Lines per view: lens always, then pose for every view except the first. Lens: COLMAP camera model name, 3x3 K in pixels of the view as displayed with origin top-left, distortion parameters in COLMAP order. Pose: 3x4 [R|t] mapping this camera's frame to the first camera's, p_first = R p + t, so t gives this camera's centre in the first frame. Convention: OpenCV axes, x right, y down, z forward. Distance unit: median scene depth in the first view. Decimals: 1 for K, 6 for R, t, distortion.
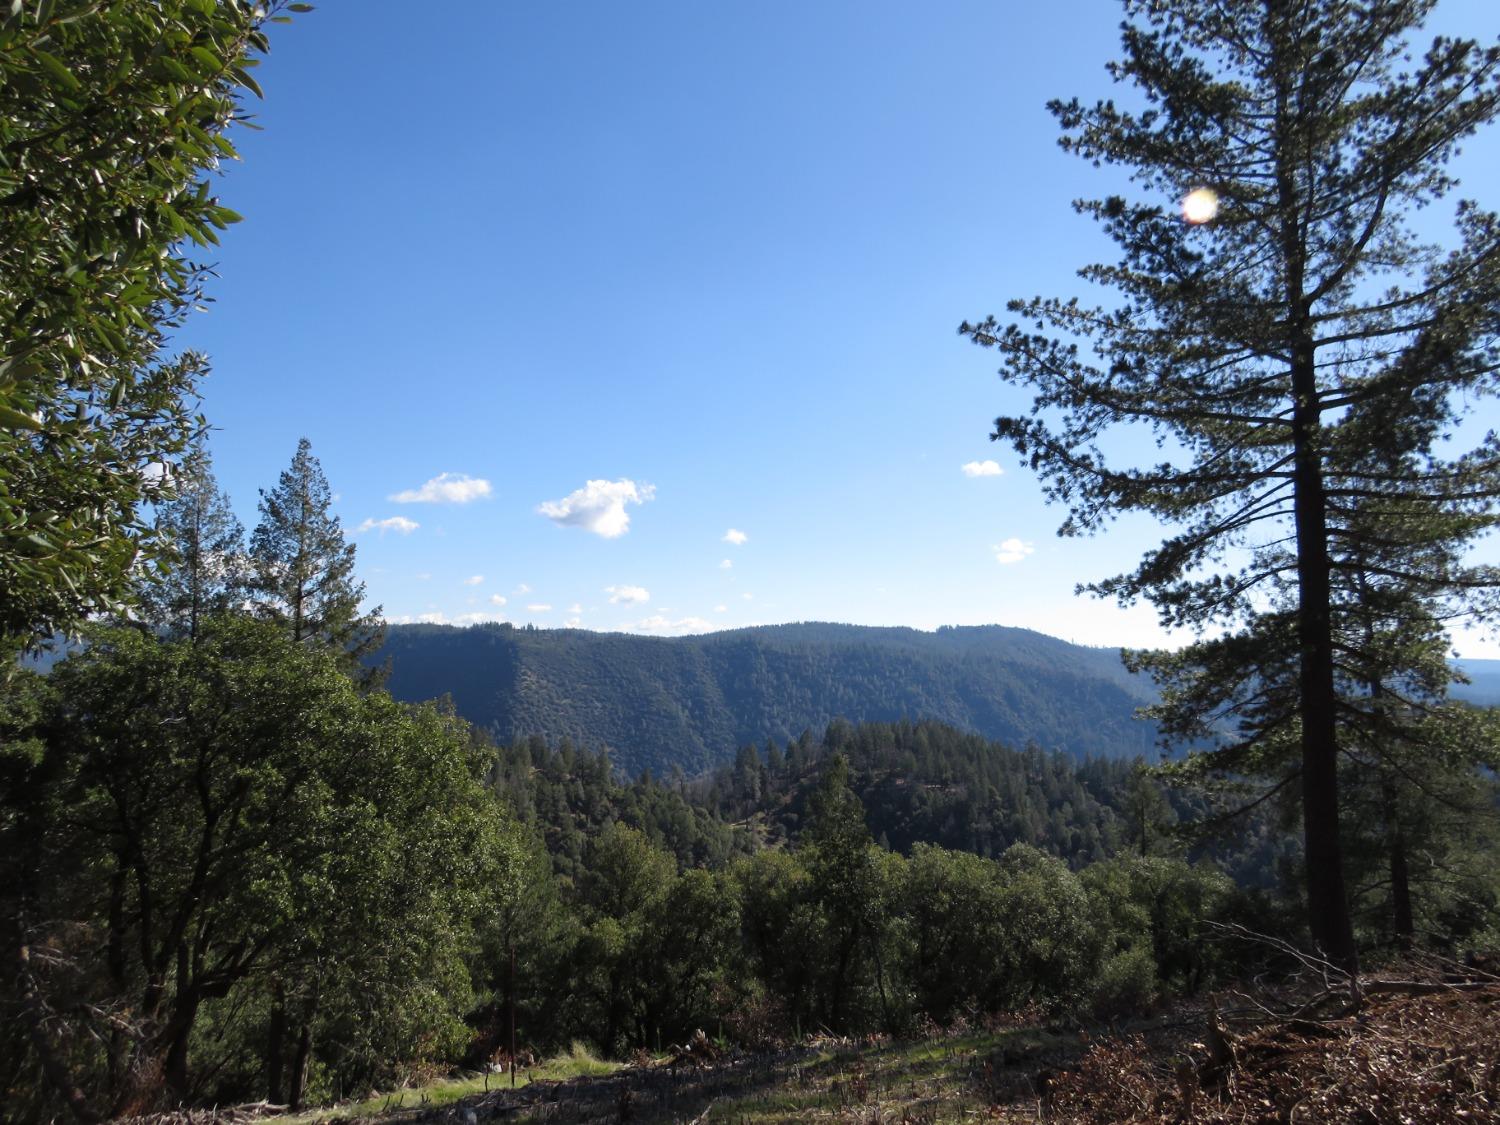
lens RADIAL K [[1097.2, 0, 750.0], [0, 1097.2, 562.5], [0, 0, 1]] dist [-0.012267, -0.002454]
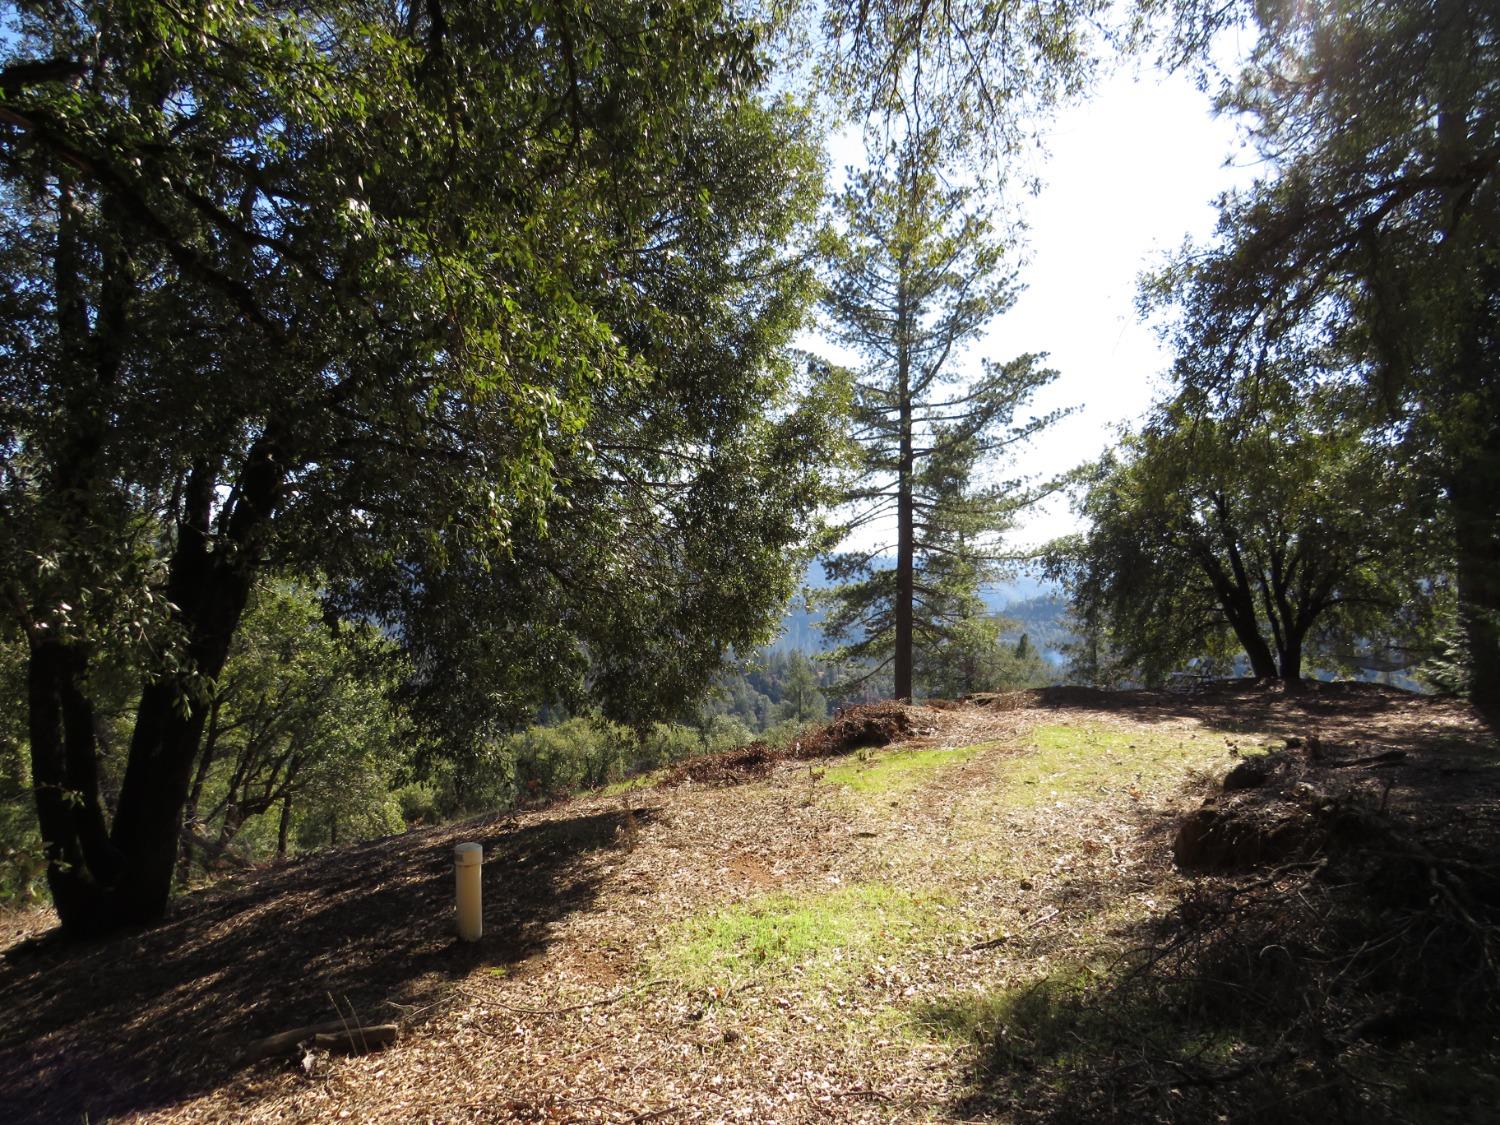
lens RADIAL K [[1063.7, 0, 746.5], [0, 1063.7, 555.7], [0, 0, 1]] dist [-0.019742, 0.004759]
pose [[0.957115, 0.006343, 0.289638, -0.253256], [-0.030136, 0.996516, 0.077762, -0.108421], [-0.288136, -0.083156, 0.953972, -0.619457]]
